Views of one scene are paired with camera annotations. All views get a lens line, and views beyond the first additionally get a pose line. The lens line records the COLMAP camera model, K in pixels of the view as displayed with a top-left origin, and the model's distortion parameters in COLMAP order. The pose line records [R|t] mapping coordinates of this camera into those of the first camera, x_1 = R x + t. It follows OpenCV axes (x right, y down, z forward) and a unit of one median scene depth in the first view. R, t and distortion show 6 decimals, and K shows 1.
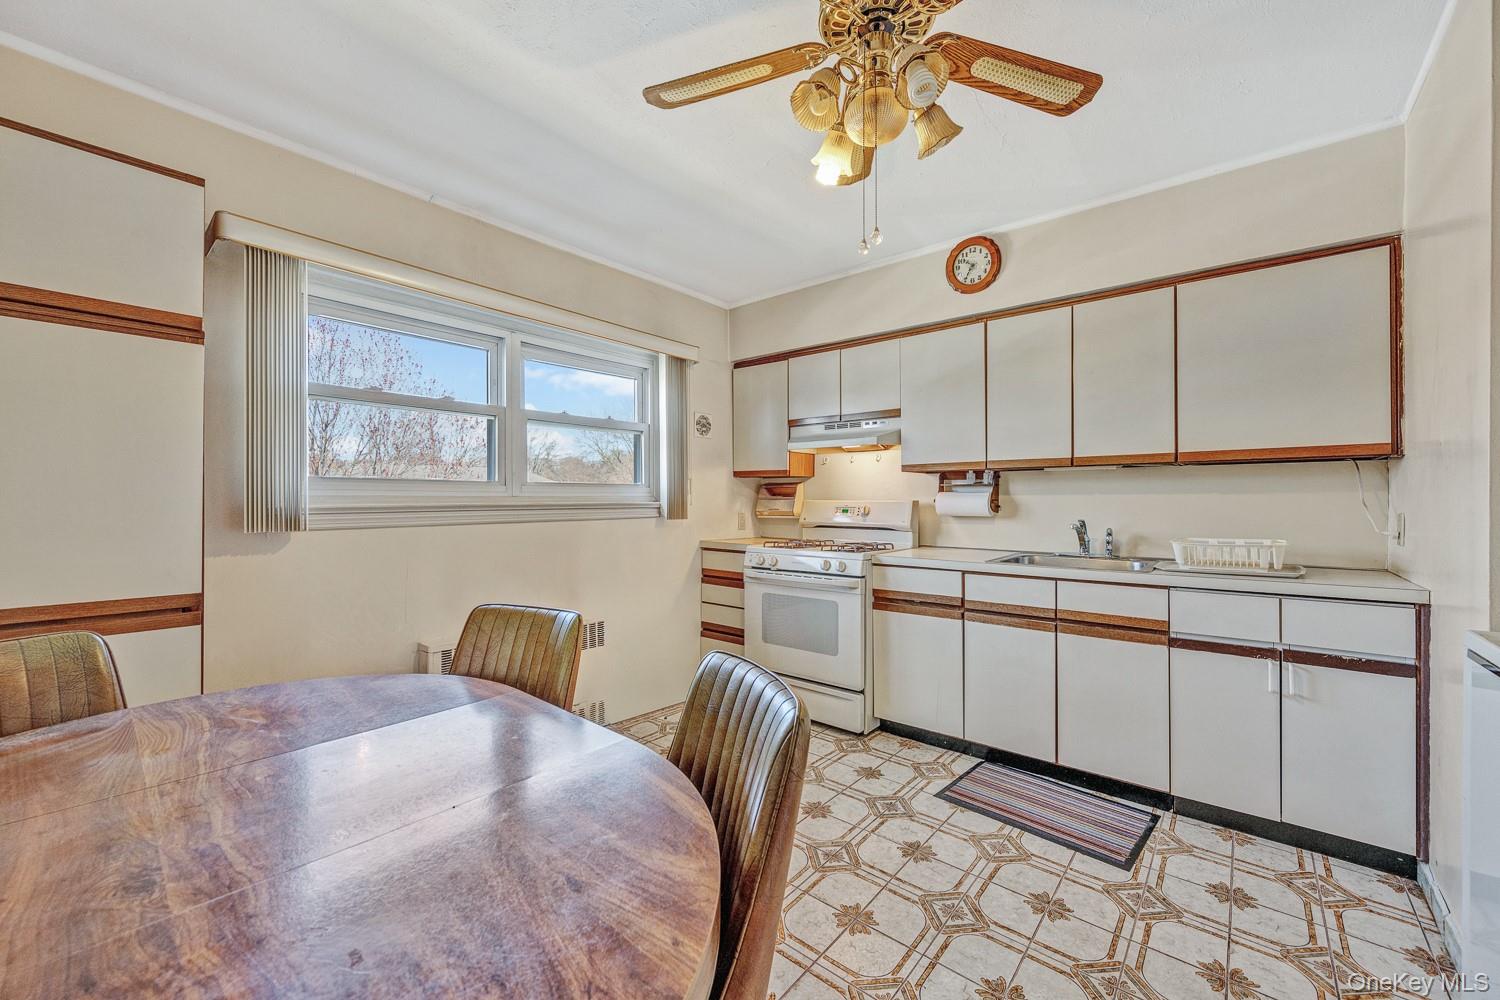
lens RADIAL K [[587.8, 0, 754.7], [0, 587.8, 500.5], [0, 0, 1]] dist [-0.008105, 0.000049]
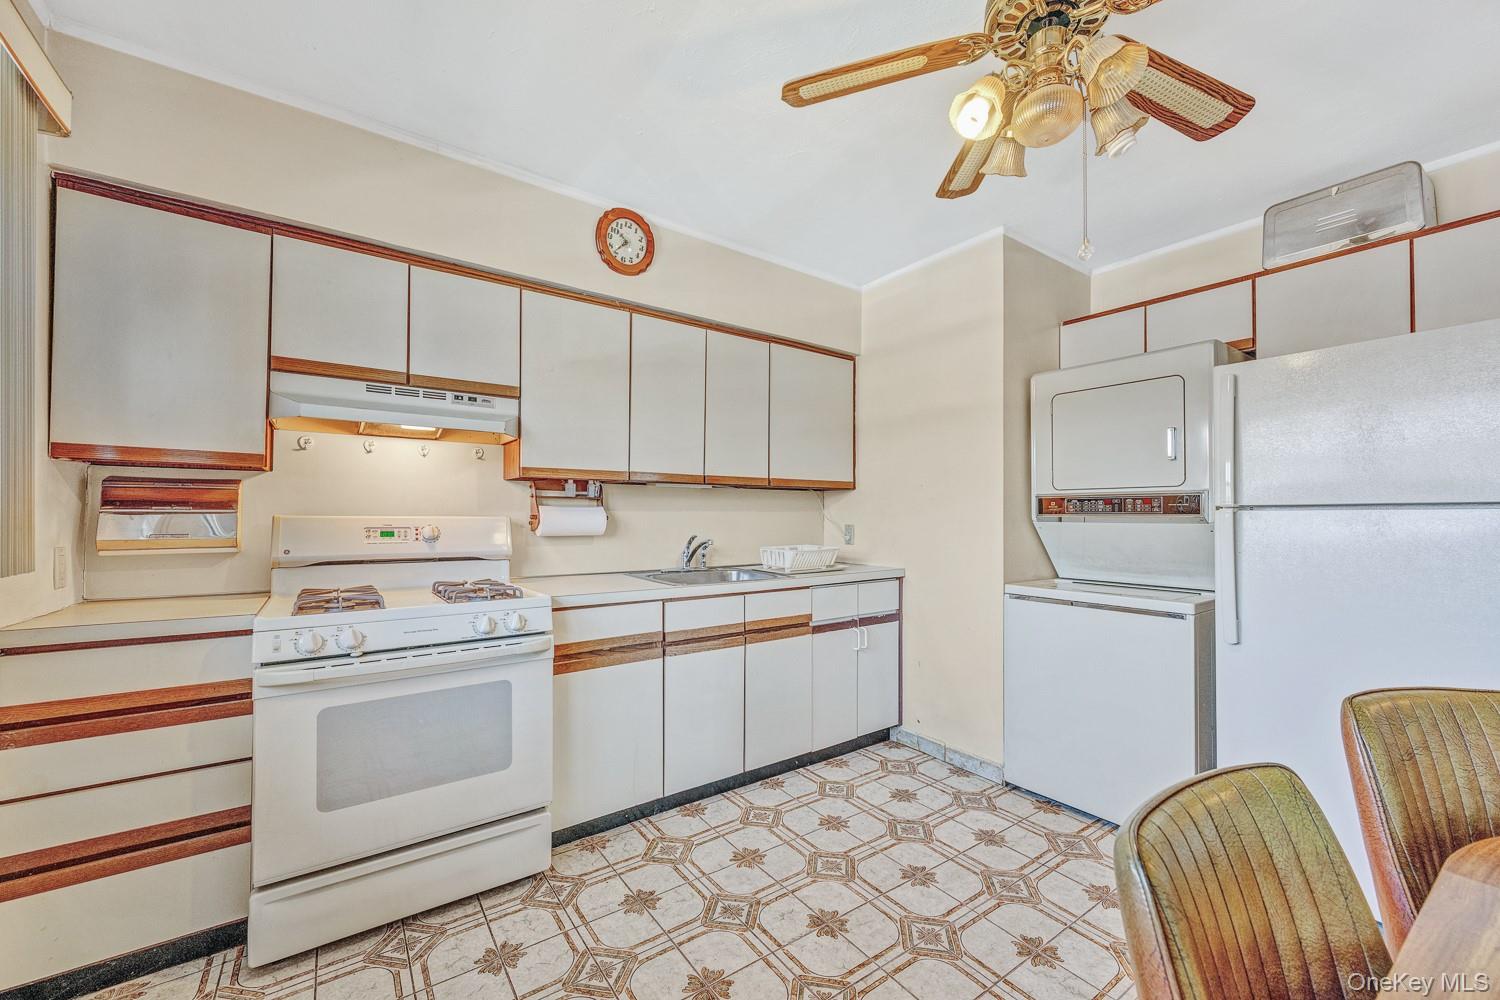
lens RADIAL K [[587.8, 0, 753.1], [0, 587.8, 507.7], [0, 0, 1]] dist [-0.008105, 0.000049]
pose [[0.249779, 0.014342, 0.968197, -0.406106], [-0.003108, 0.999897, -0.014010, -0.001685], [-0.968298, 0.000490, 0.249797, 0.606094]]
